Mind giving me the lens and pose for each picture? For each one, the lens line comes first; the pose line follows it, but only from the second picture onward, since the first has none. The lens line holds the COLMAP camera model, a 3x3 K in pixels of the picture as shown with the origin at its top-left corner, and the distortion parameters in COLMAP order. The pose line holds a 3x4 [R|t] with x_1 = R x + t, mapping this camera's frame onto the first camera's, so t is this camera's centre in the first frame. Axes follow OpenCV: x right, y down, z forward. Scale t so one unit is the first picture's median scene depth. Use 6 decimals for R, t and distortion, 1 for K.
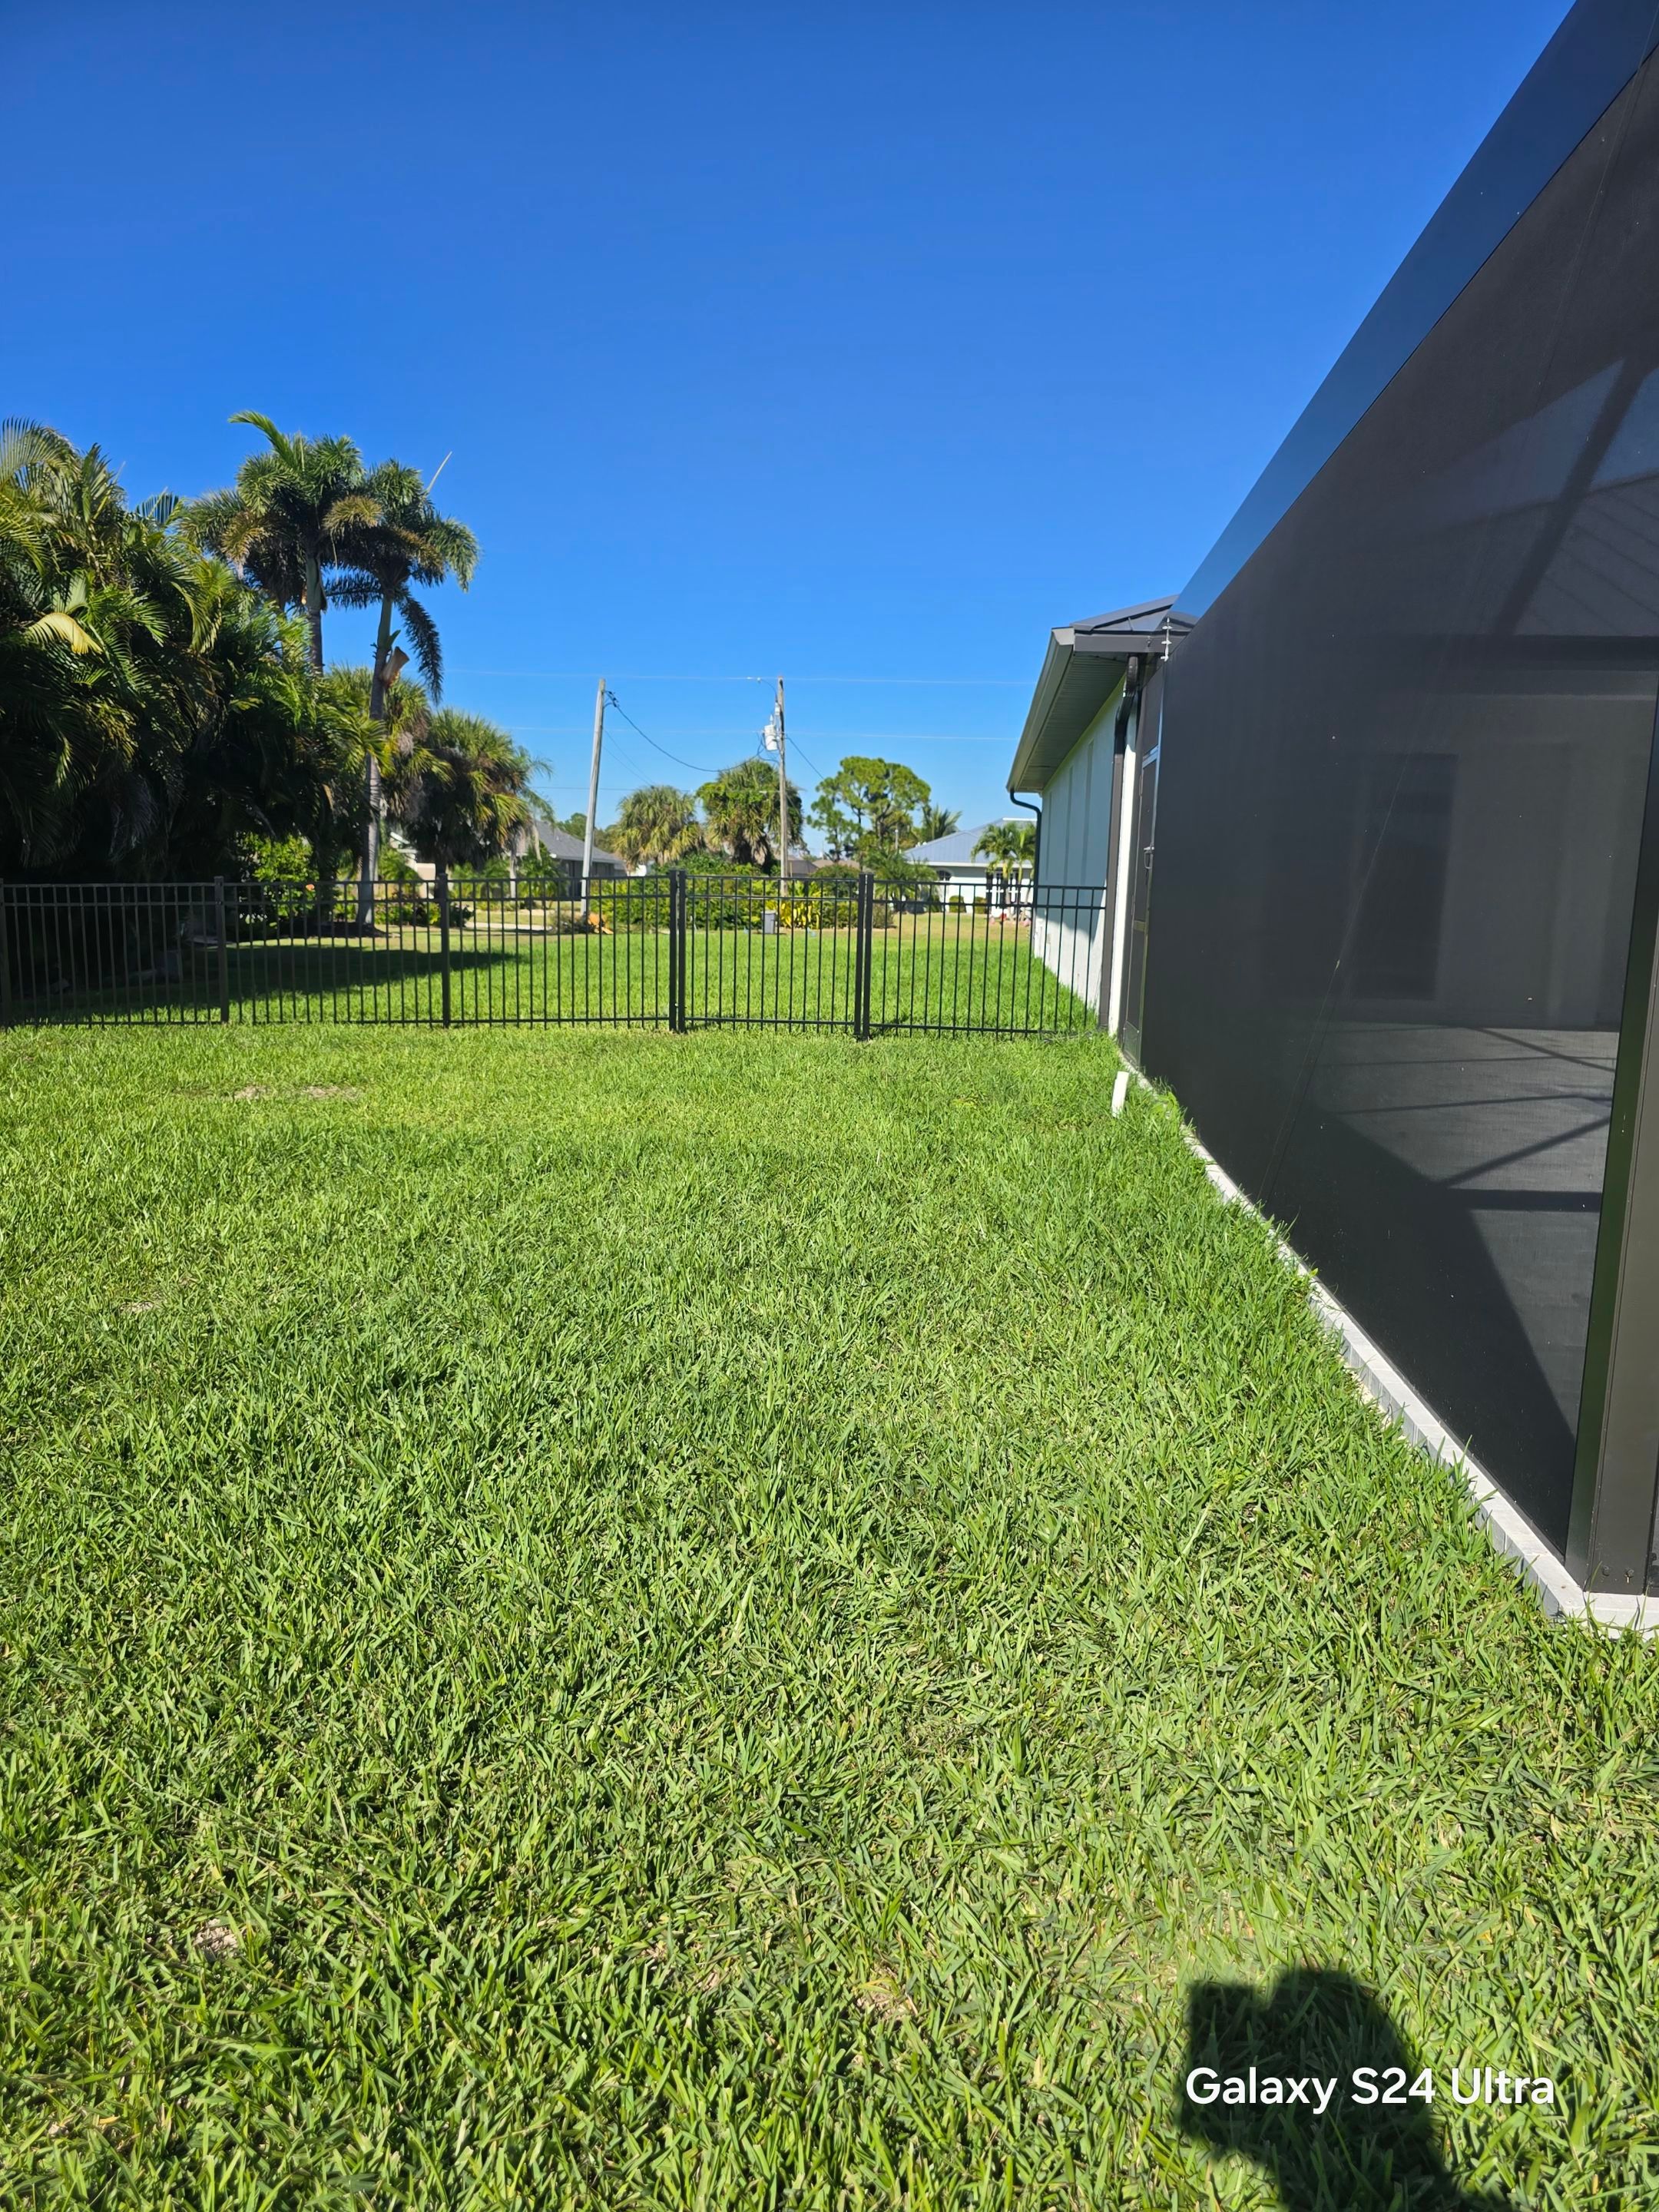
lens RADIAL K [[1478.5, 0, 827.9], [0, 1478.5, 1175.9], [0, 0, 1]] dist [0.078615, -0.074732]
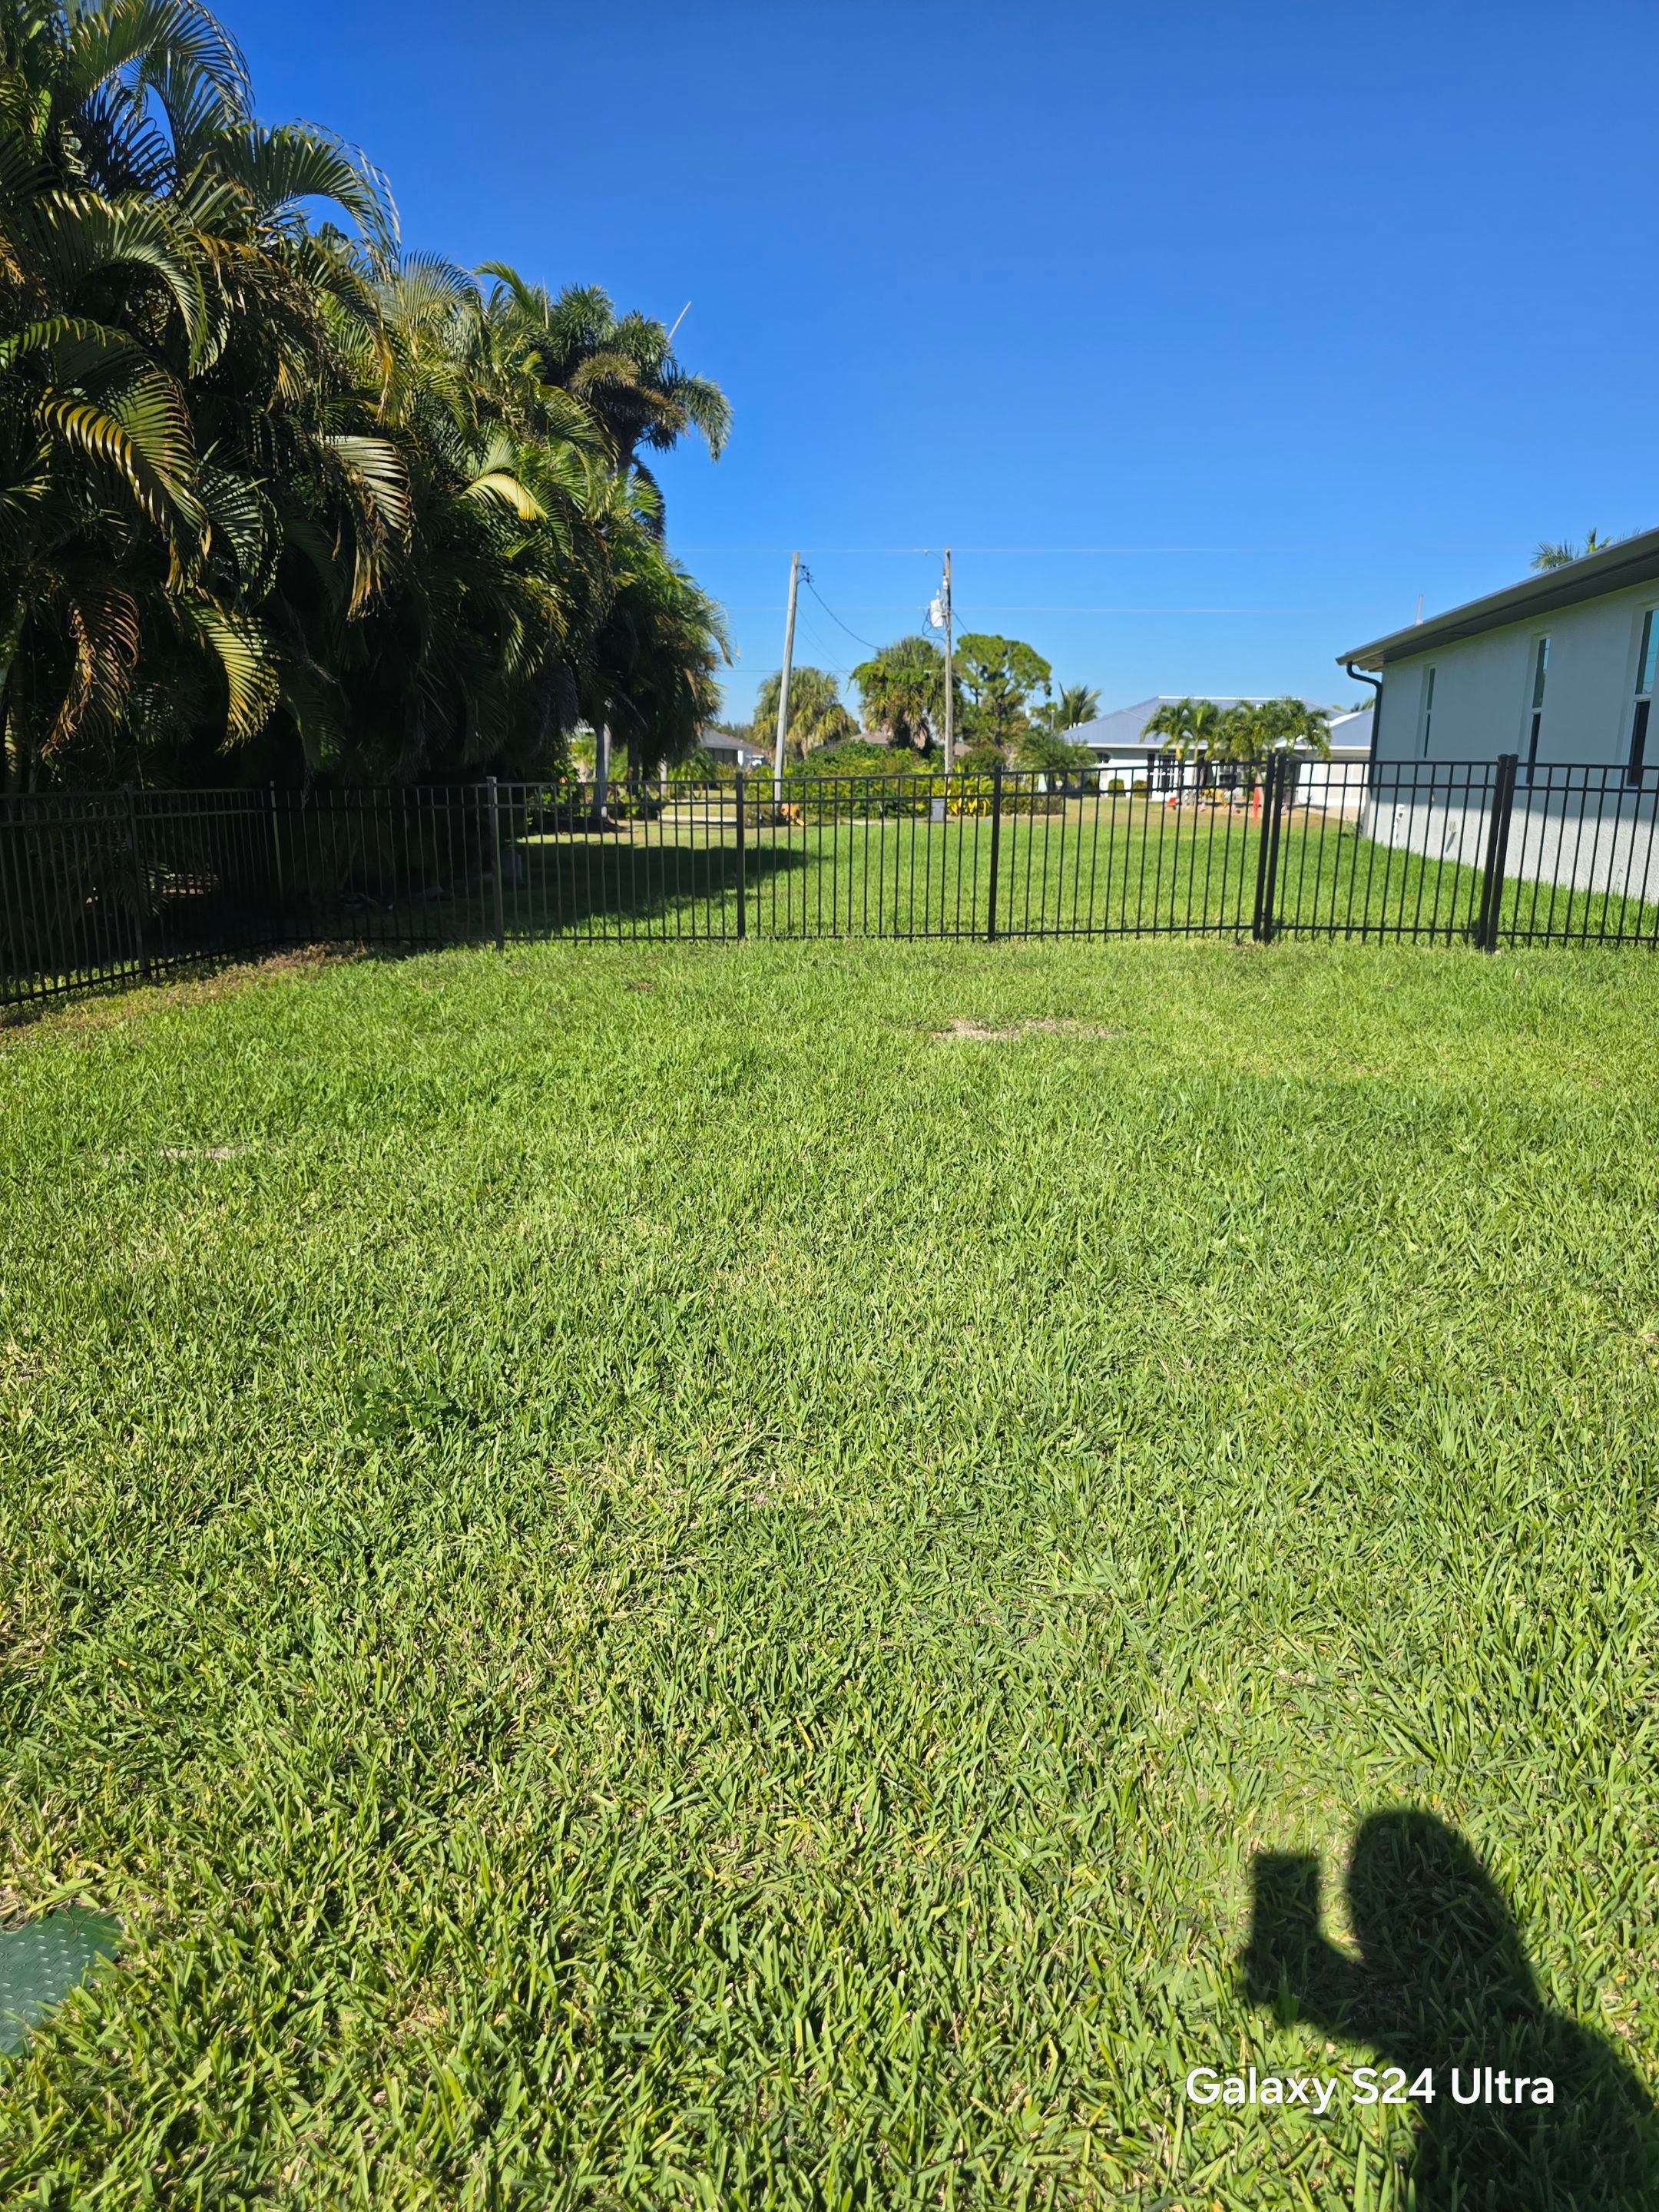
lens RADIAL K [[1492.0, 0, 844.6], [0, 1492.0, 1134.1], [0, 0, 1]] dist [0.056889, -0.049270]
pose [[0.999838, -0.006565, -0.016785, -0.081331], [0.007317, 0.998955, 0.045117, -0.006363], [0.016472, -0.045233, 0.998841, 0.026977]]
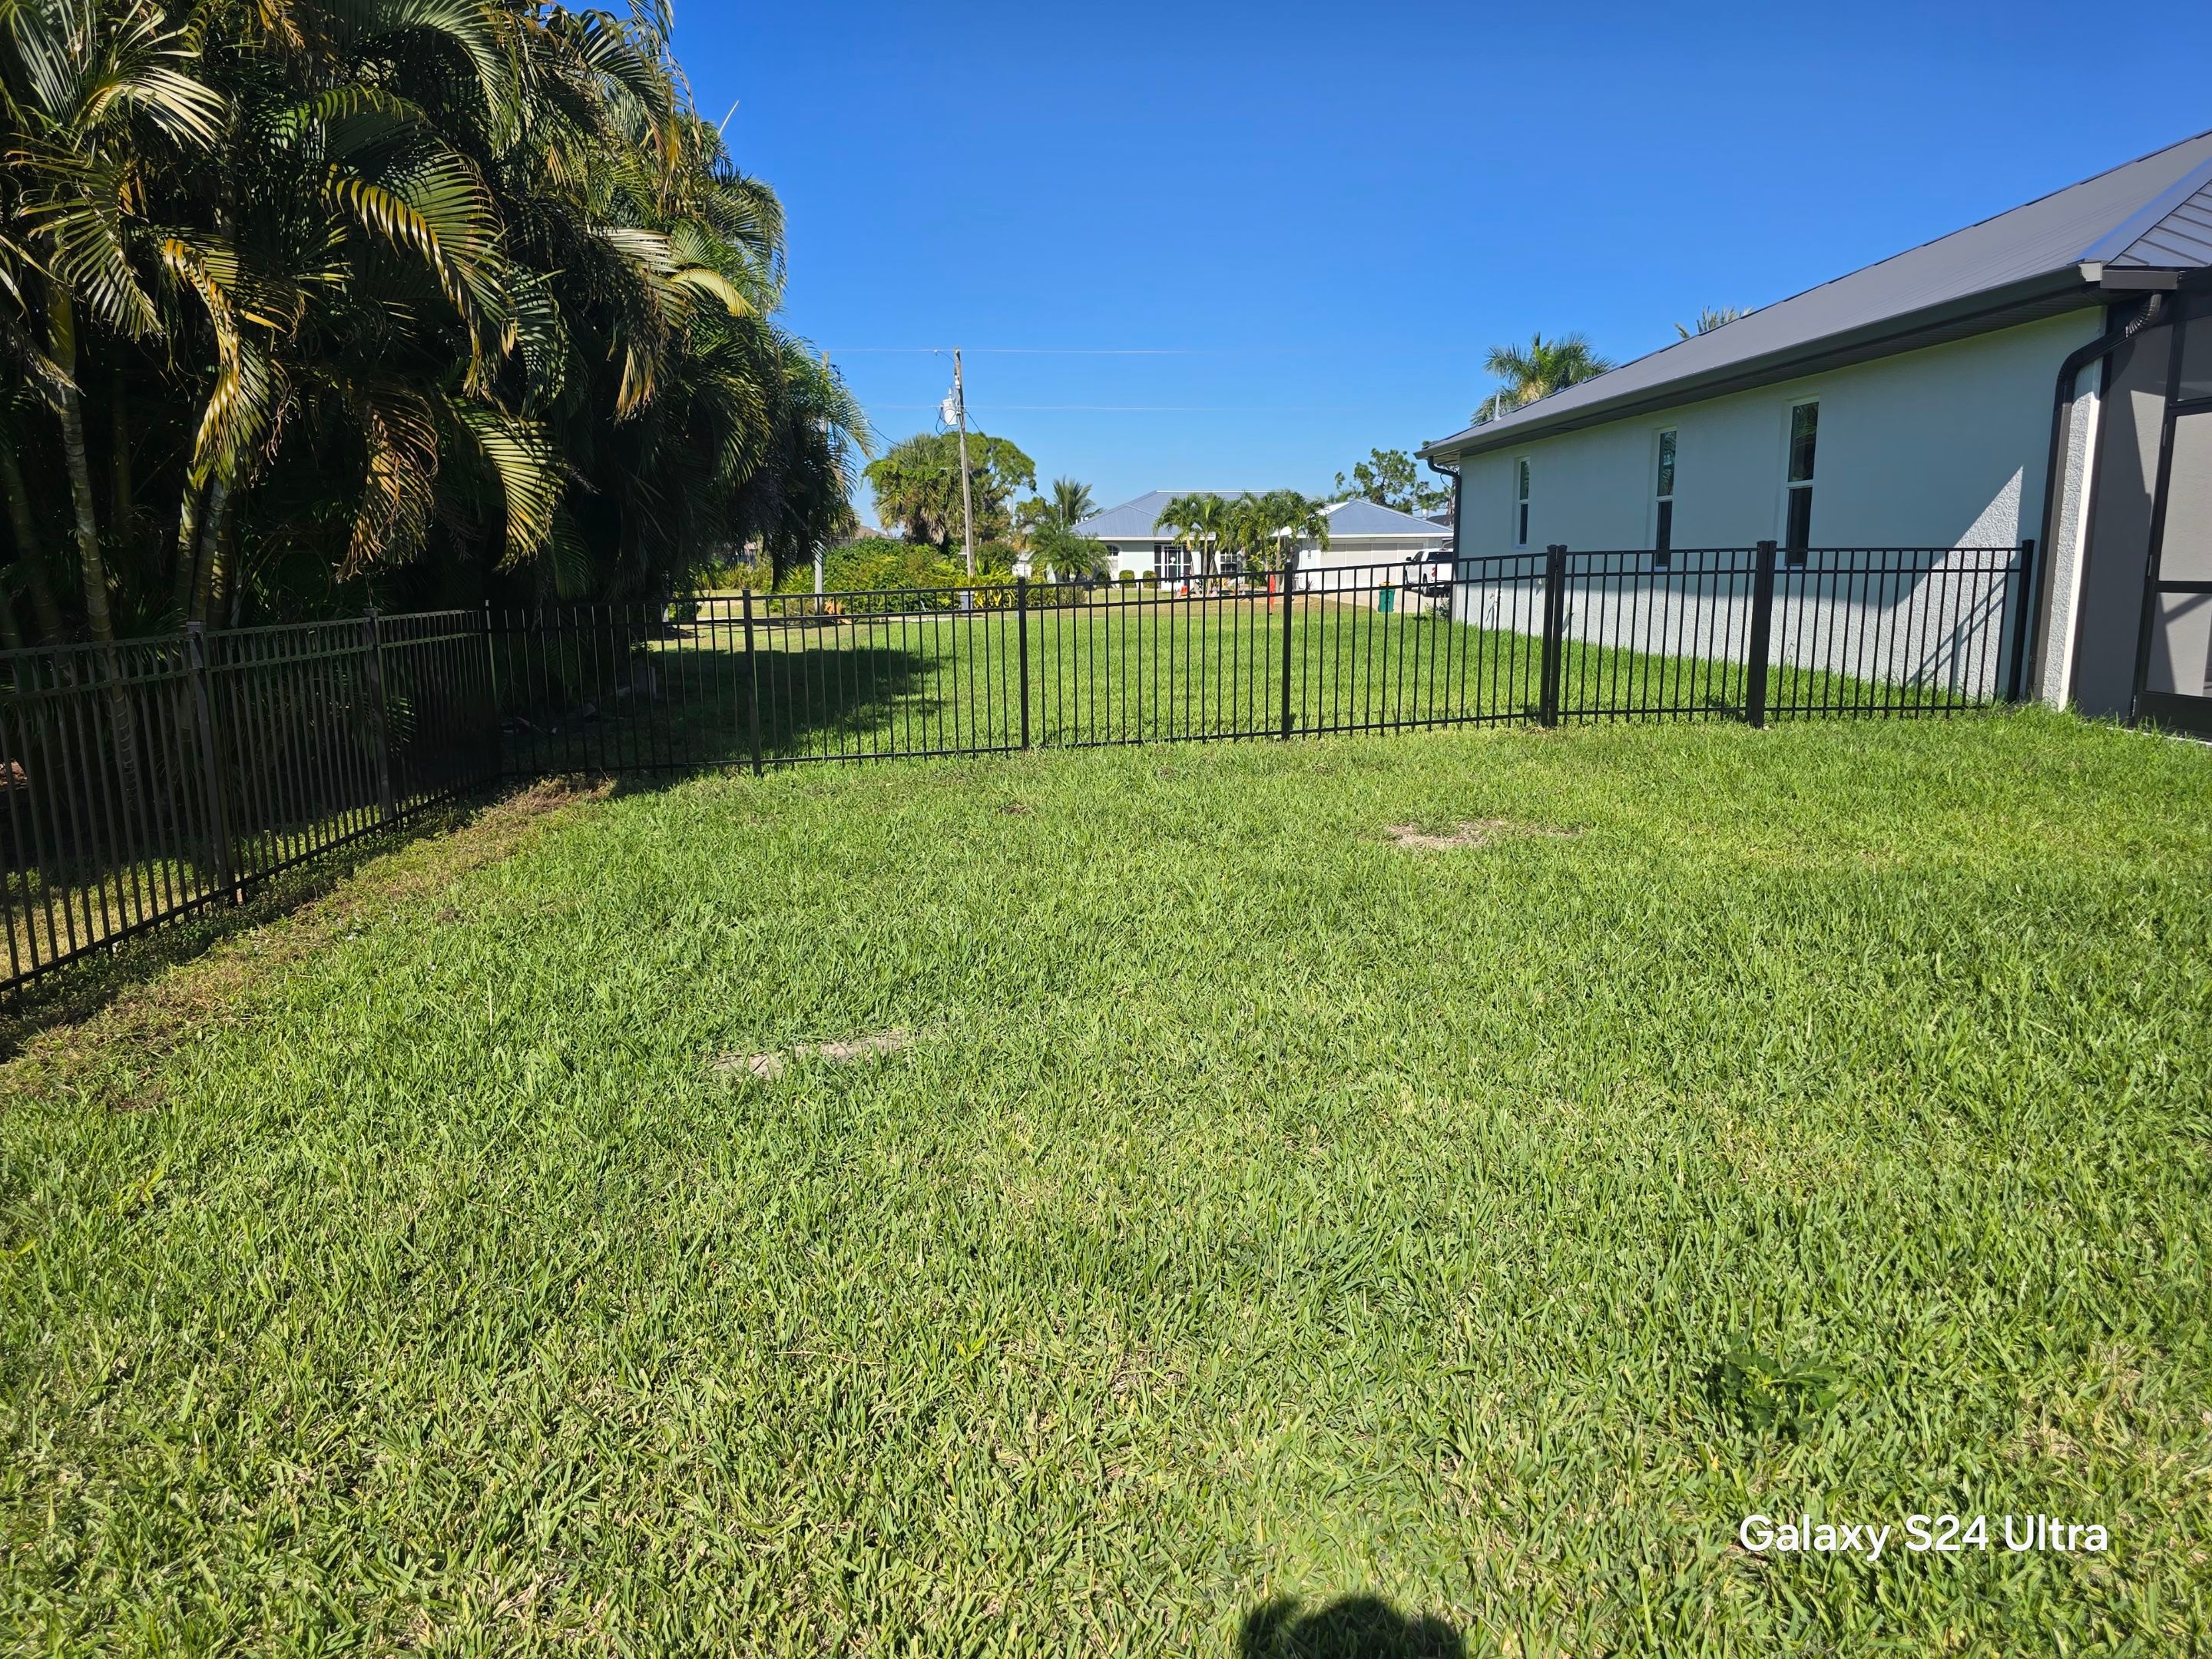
lens RADIAL K [[1492.0, 0, 1111.3], [0, 1492.0, 839.7], [0, 0, 1]] dist [0.056889, -0.049270]
pose [[0.980638, -0.069351, 0.183139, -0.128620], [0.070972, 0.997476, -0.002302, -0.011415], [-0.182517, 0.015255, 0.983084, 0.040643]]
